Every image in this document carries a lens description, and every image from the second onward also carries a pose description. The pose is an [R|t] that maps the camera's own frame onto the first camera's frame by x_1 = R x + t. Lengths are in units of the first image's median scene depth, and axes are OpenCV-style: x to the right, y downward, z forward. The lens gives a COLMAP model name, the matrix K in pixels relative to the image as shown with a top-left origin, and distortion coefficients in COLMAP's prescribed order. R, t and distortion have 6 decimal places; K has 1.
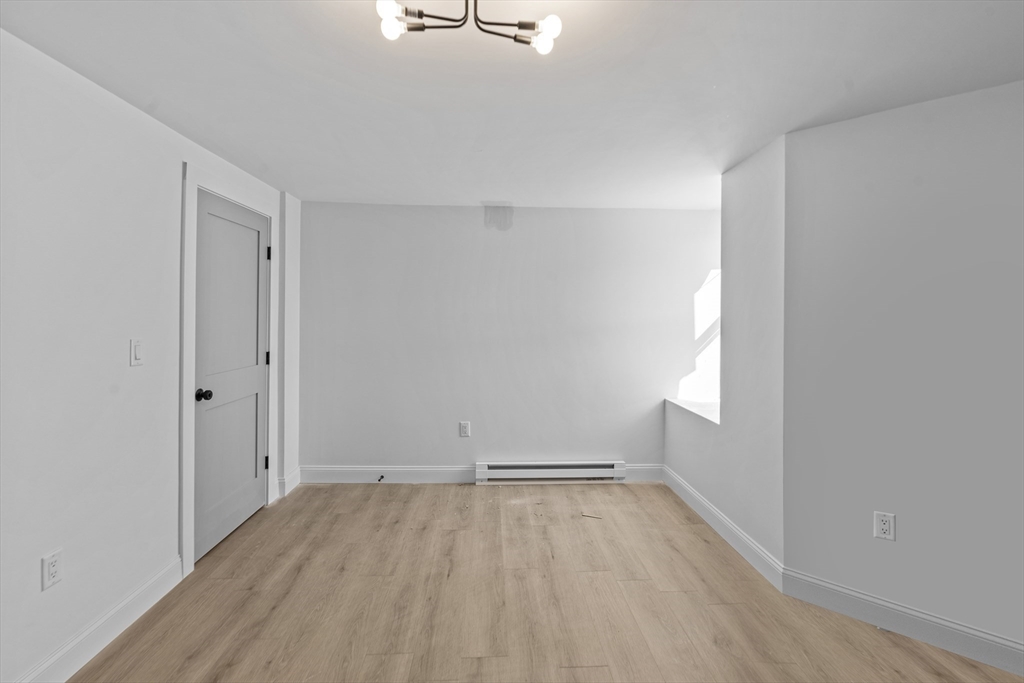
lens RADIAL K [[454.4, 0, 515.3], [0, 454.4, 333.0], [0, 0, 1]] dist [-0.002472, 0.000332]
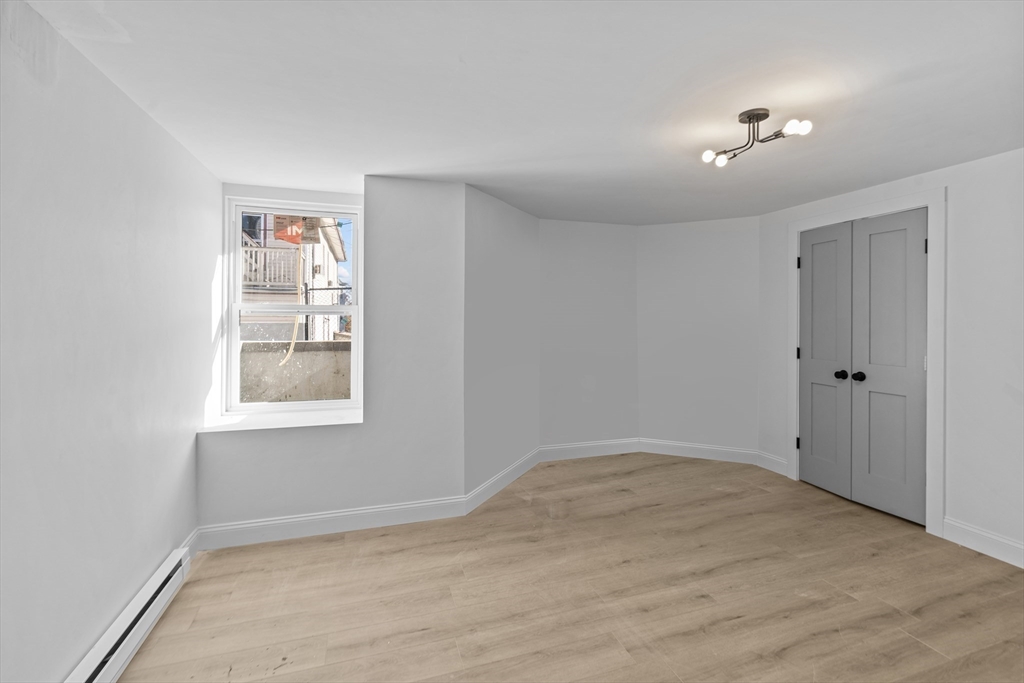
lens RADIAL K [[454.4, 0, 517.1], [0, 454.4, 323.3], [0, 0, 1]] dist [-0.002472, 0.000332]
pose [[-0.265622, -0.008250, 0.964042, -0.687134], [0.023925, 0.999599, 0.015146, -0.031578], [-0.963780, 0.027088, -0.265318, 1.028734]]
